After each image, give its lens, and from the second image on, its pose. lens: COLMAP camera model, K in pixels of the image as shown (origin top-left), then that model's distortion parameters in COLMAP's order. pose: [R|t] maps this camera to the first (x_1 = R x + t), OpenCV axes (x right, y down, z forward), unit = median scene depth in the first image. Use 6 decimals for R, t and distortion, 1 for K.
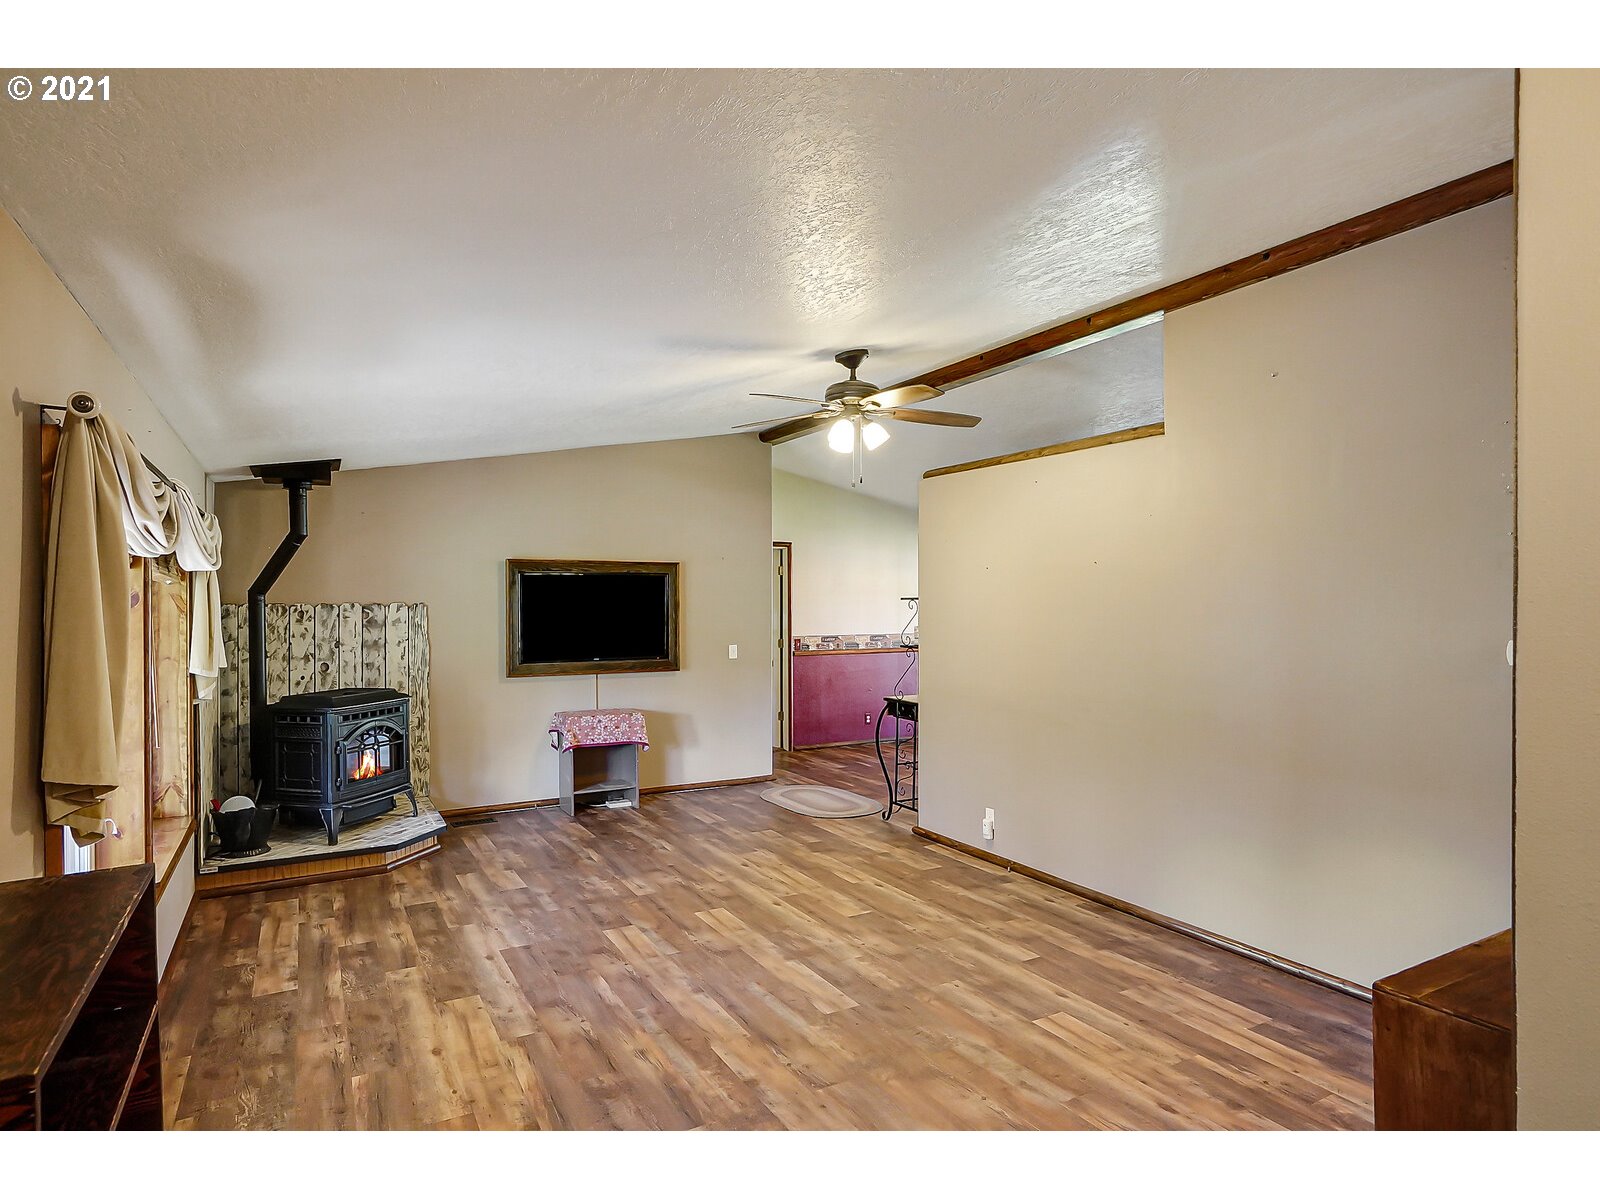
lens RADIAL K [[898.1, 0, 801.1], [0, 898.1, 600.6], [0, 0, 1]] dist [0.001269, 0.000217]
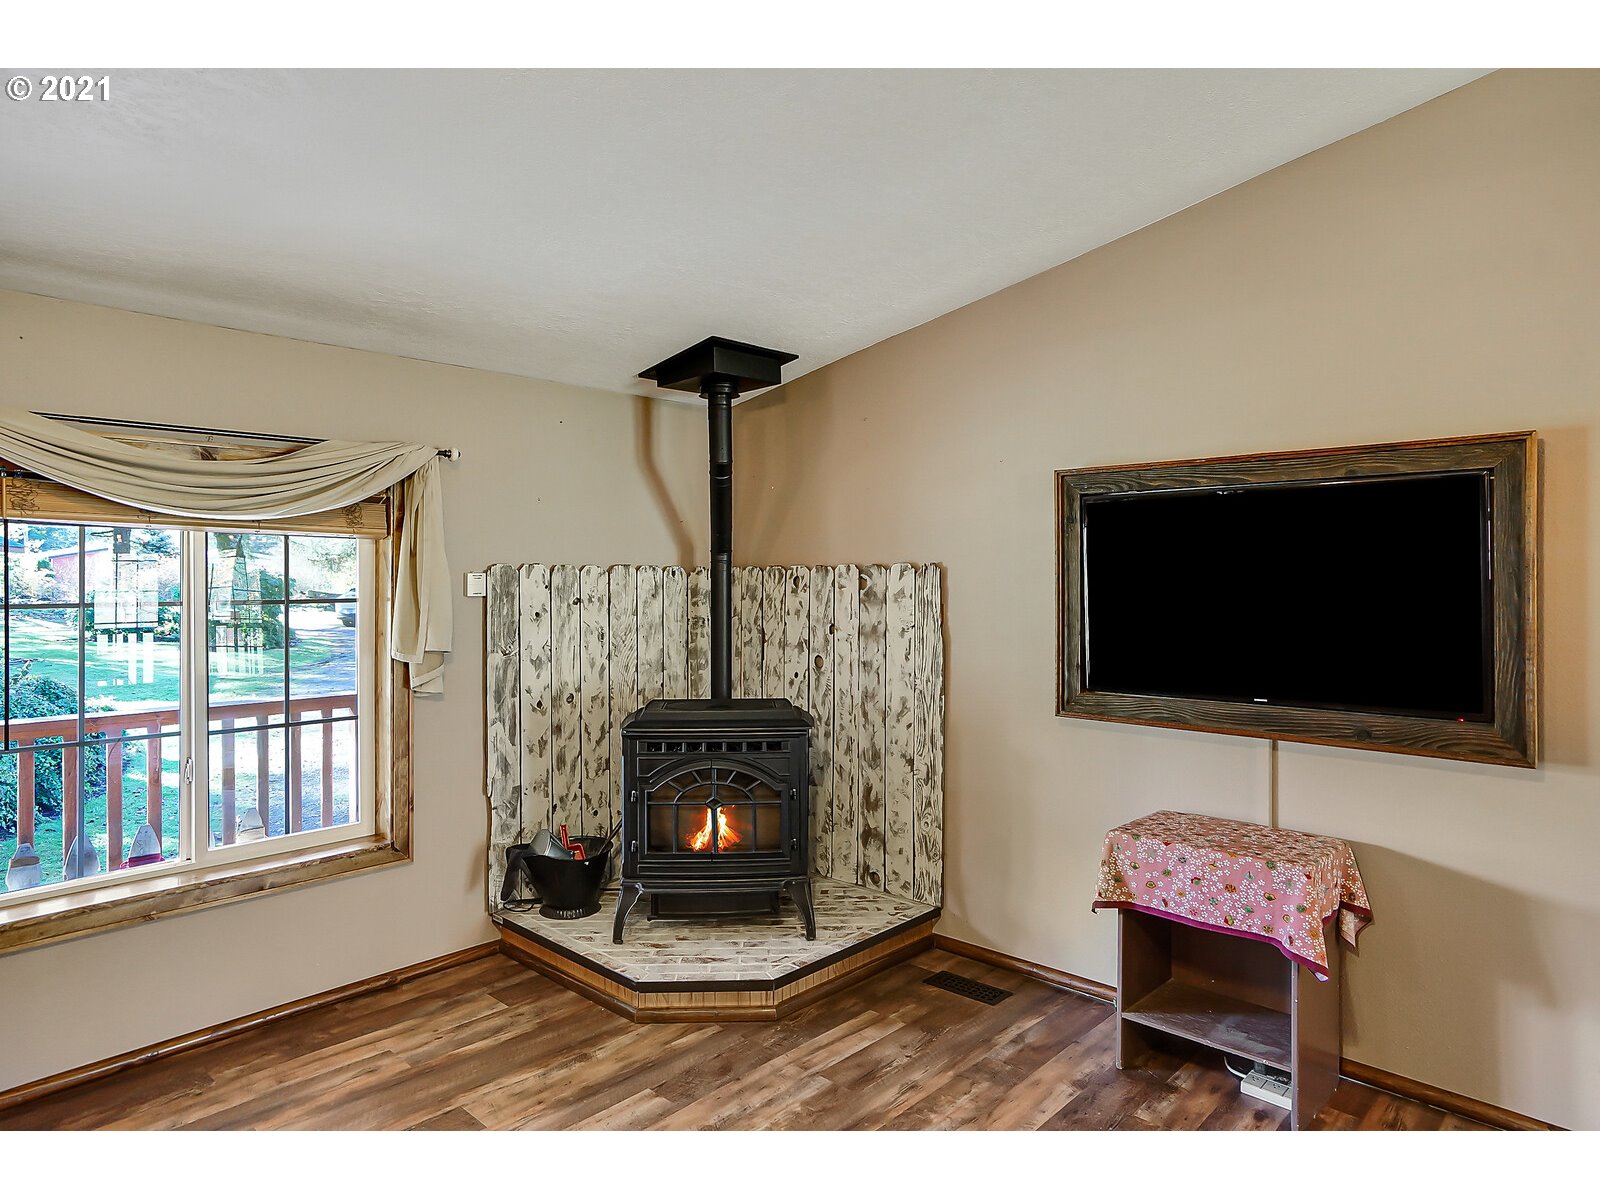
lens RADIAL K [[952.0, 0, 800.2], [0, 952.0, 589.4], [0, 0, 1]] dist [-0.005970, 0.001877]
pose [[0.309055, 0.010360, -0.950988, 0.126375], [-0.006049, 0.999942, 0.008927, 0.014713], [0.951025, 0.002994, 0.309100, 0.763736]]
